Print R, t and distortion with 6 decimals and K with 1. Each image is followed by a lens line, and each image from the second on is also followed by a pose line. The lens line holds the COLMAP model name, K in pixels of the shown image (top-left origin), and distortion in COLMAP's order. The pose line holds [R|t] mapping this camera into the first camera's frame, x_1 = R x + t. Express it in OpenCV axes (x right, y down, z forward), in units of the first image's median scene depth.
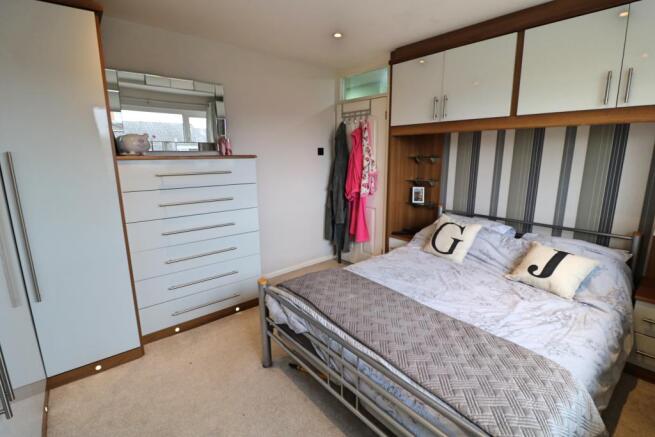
lens RADIAL K [[302.0, 0, 327.5], [0, 302.0, 218.5], [0, 0, 1]] dist [-0.041554, -0.000002]
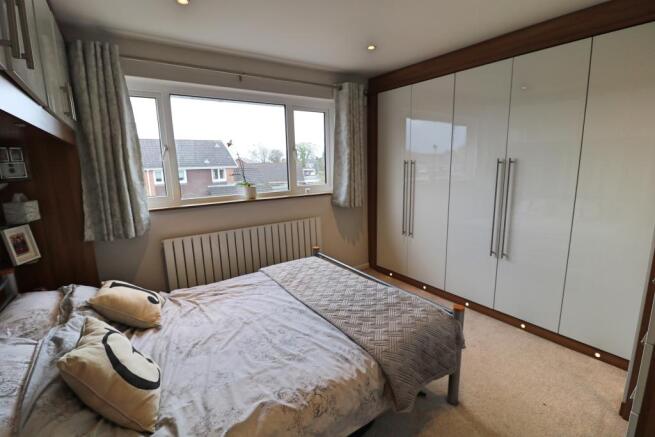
lens RADIAL K [[304.9, 0, 327.5], [0, 304.9, 218.5], [0, 0, 1]] dist [-0.015854, -0.000618]
pose [[-0.997070, 0.017476, 0.074467, 0.081824], [0.044426, 0.924820, 0.377803, -0.335904], [-0.062266, 0.380004, -0.922887, 1.517504]]
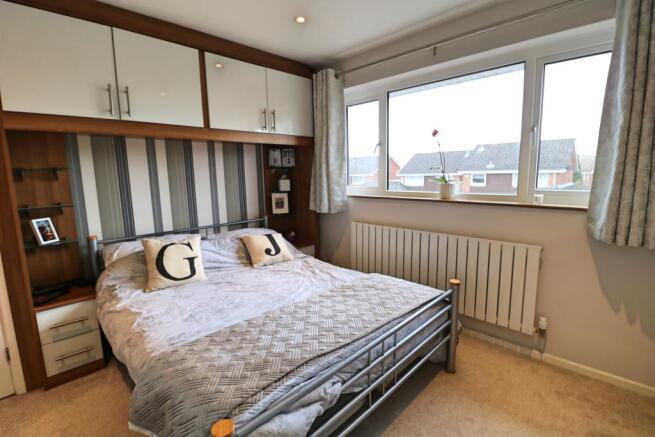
lens RADIAL K [[304.9, 0, 327.5], [0, 304.9, 218.5], [0, 0, 1]] dist [-0.015854, -0.000618]
pose [[-0.104289, -0.140735, 0.984539, -0.543974], [0.222547, 0.961533, 0.161020, -0.109570], [-0.969328, 0.235899, -0.068958, 0.713686]]
